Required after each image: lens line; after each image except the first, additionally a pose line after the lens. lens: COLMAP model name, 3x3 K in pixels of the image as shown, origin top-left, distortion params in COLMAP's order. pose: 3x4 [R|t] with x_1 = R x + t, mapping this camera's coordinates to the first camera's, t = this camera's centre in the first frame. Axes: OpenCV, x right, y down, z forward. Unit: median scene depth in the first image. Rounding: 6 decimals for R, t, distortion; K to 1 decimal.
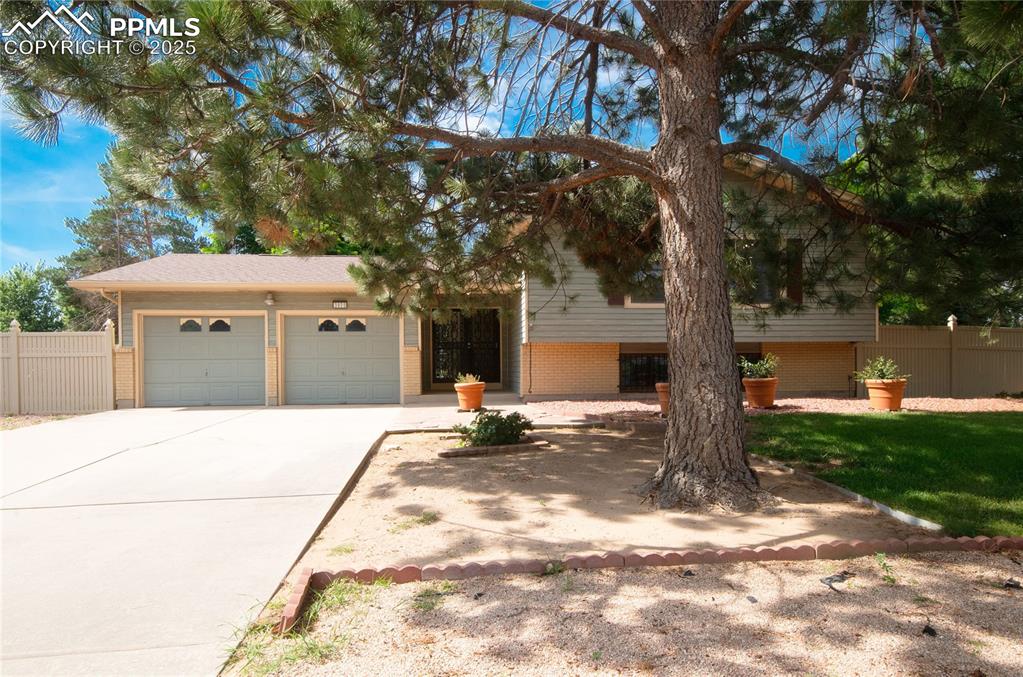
lens RADIAL K [[585.4, 0, 512.2], [0, 585.4, 380.0], [0, 0, 1]] dist [0.002825, 0.000803]
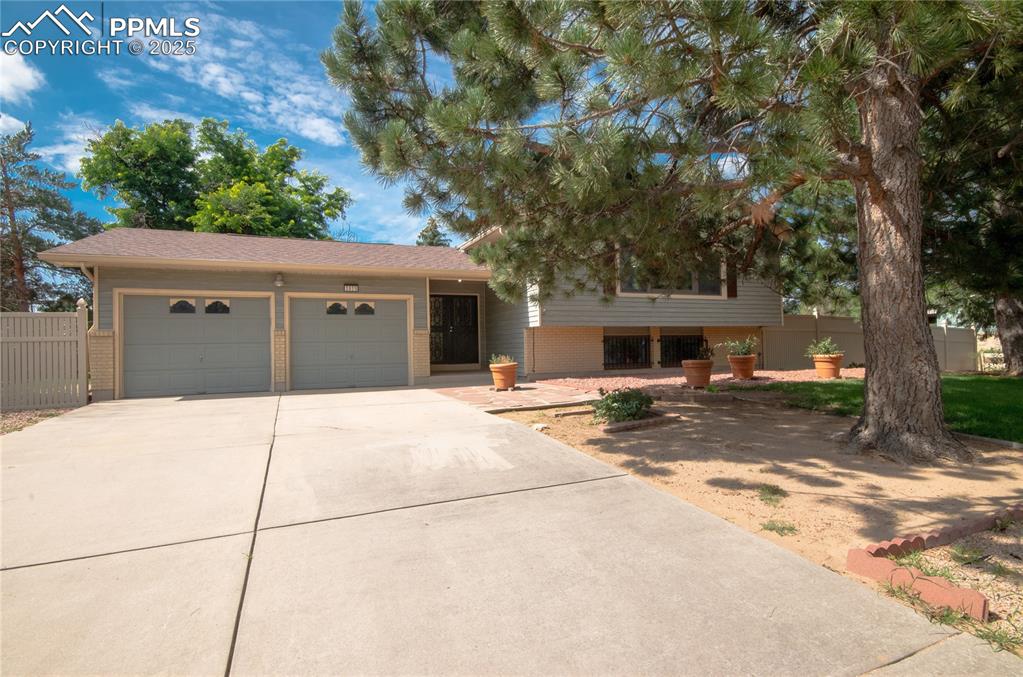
lens RADIAL K [[515.0, 0, 511.5], [0, 515.0, 338.5], [0, 0, 1]] dist [0.016644, -0.000331]
pose [[0.957062, -0.004778, 0.289845, -0.301630], [0.017209, 0.999037, -0.040354, -0.002038], [-0.289373, 0.043610, 0.956223, 0.083363]]
